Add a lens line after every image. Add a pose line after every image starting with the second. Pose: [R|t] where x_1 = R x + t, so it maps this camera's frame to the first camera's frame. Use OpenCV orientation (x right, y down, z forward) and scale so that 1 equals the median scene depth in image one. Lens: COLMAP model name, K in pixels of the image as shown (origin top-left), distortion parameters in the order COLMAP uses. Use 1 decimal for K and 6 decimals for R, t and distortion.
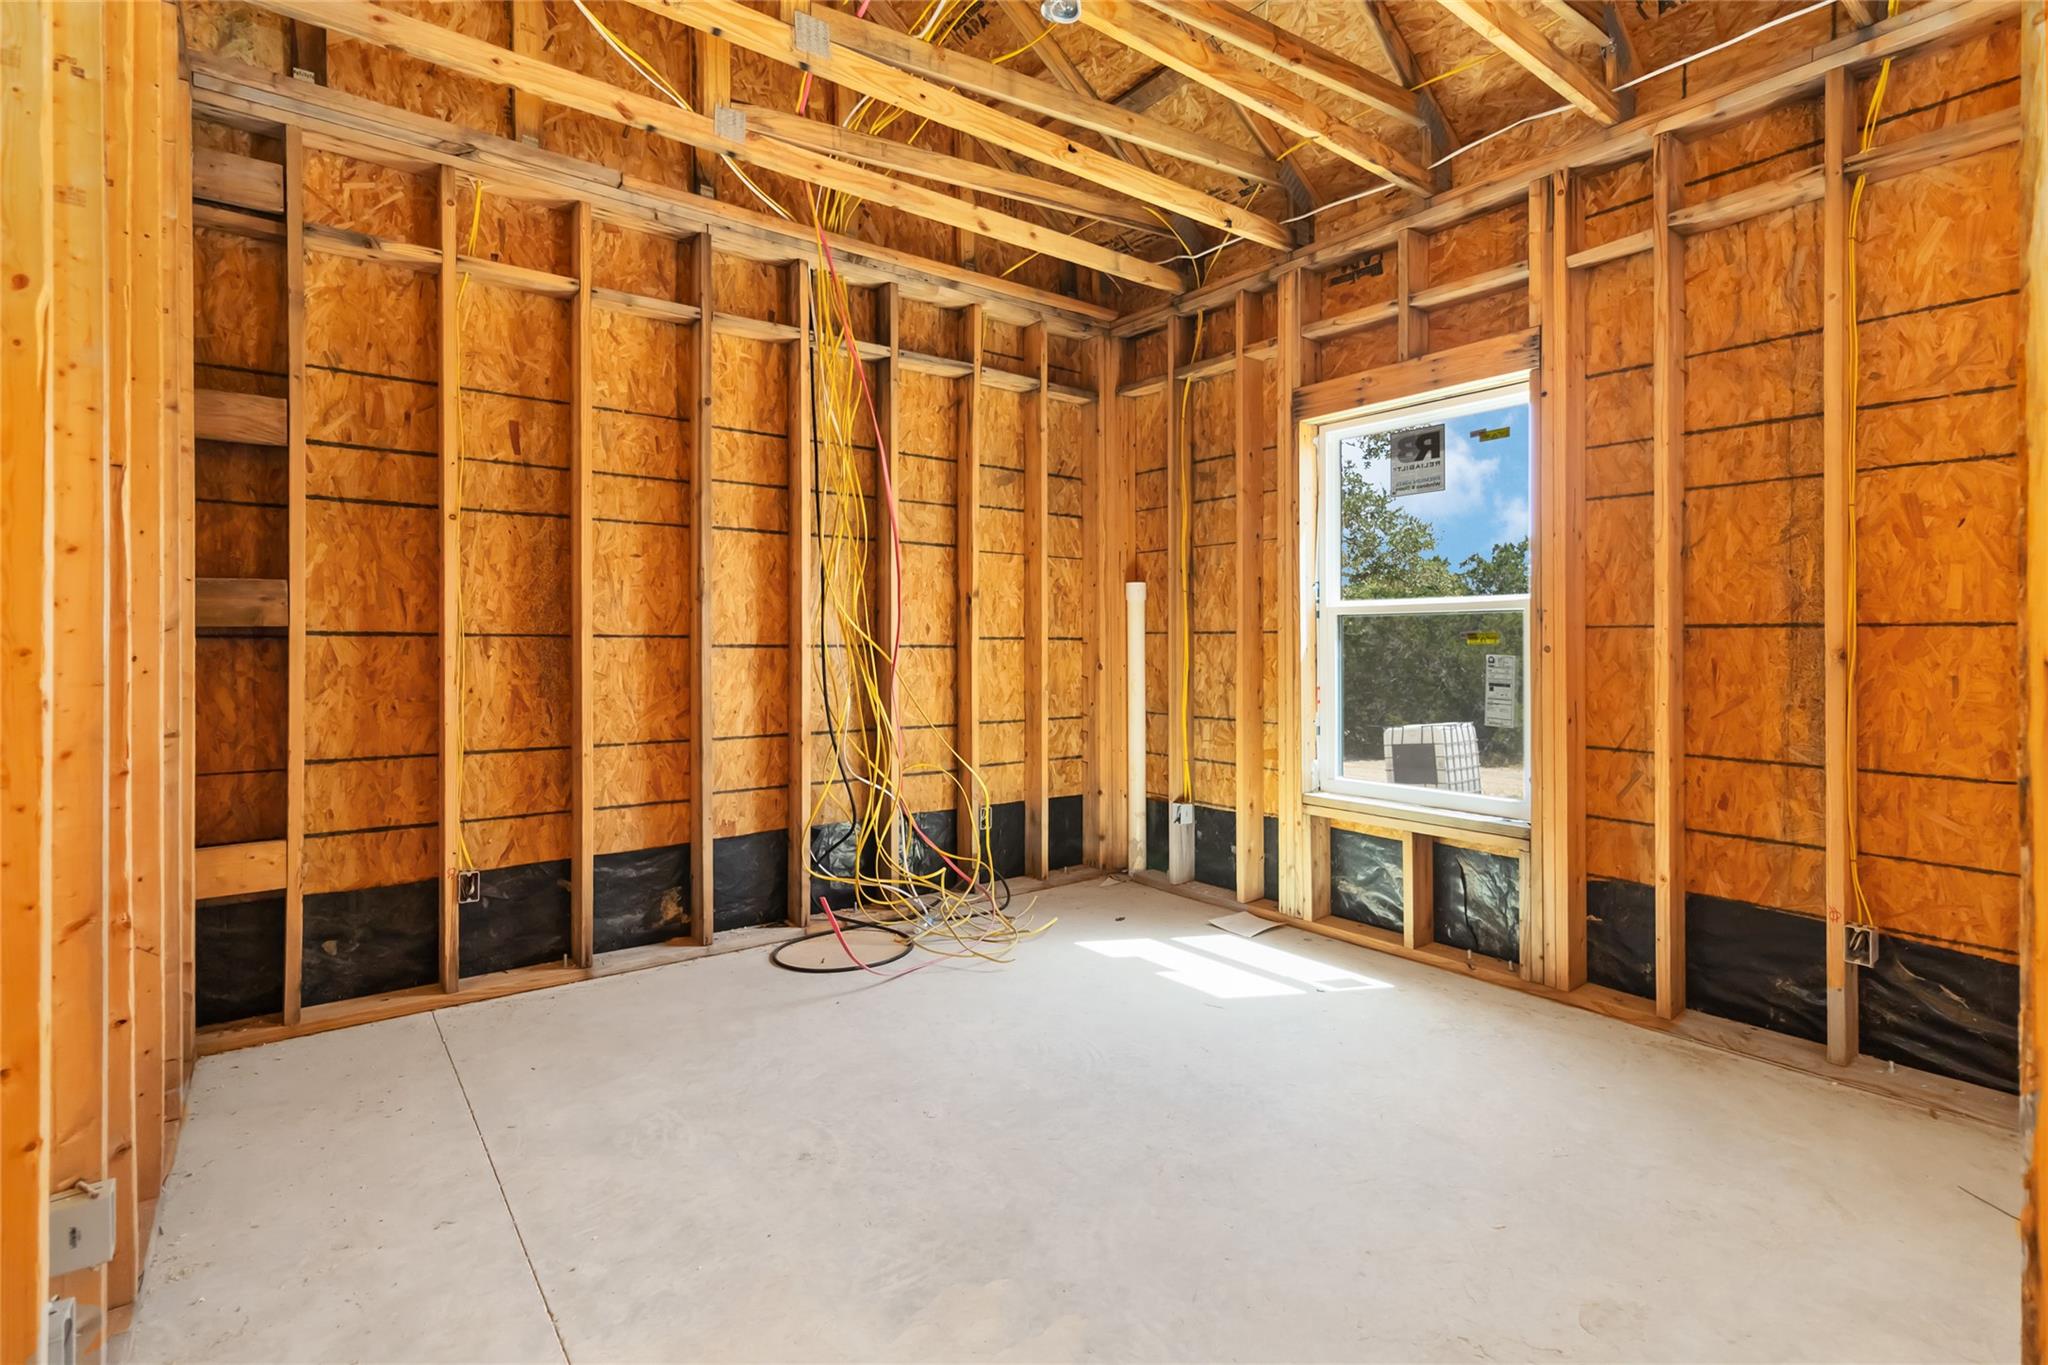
lens RADIAL K [[987.1, 0, 1038.3], [0, 987.1, 652.5], [0, 0, 1]] dist [-0.007784, 0.002806]
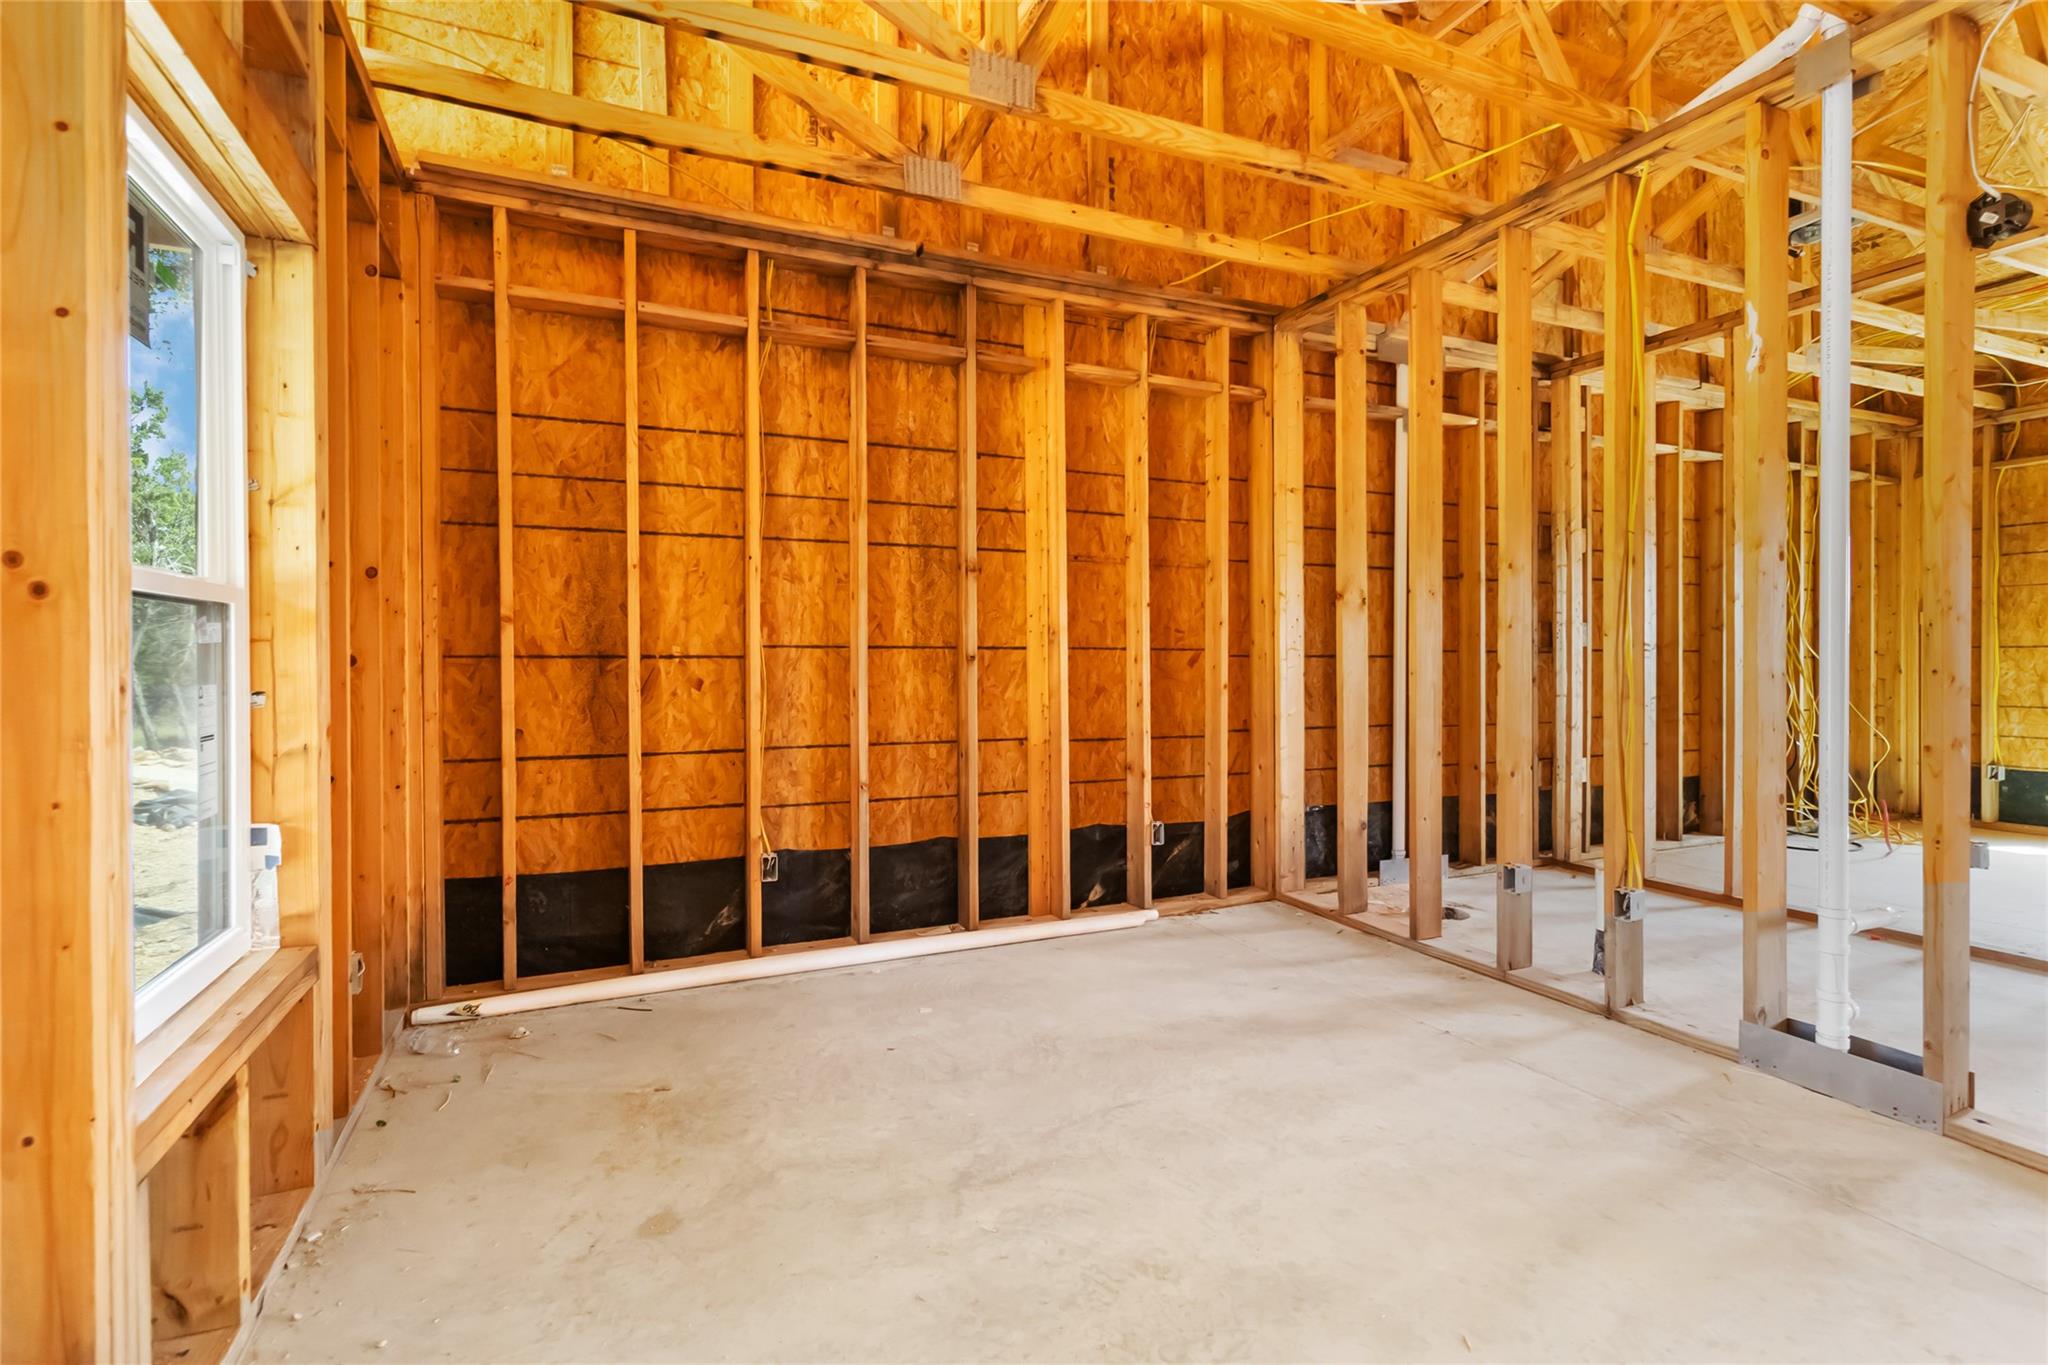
lens RADIAL K [[987.1, 0, 1019.6], [0, 987.1, 650.2], [0, 0, 1]] dist [-0.007784, 0.002806]
pose [[0.972466, -0.000993, -0.233045, -0.889722], [-0.002275, 0.999903, -0.013753, 0.008110], [0.233036, 0.013904, 0.972369, -0.704774]]
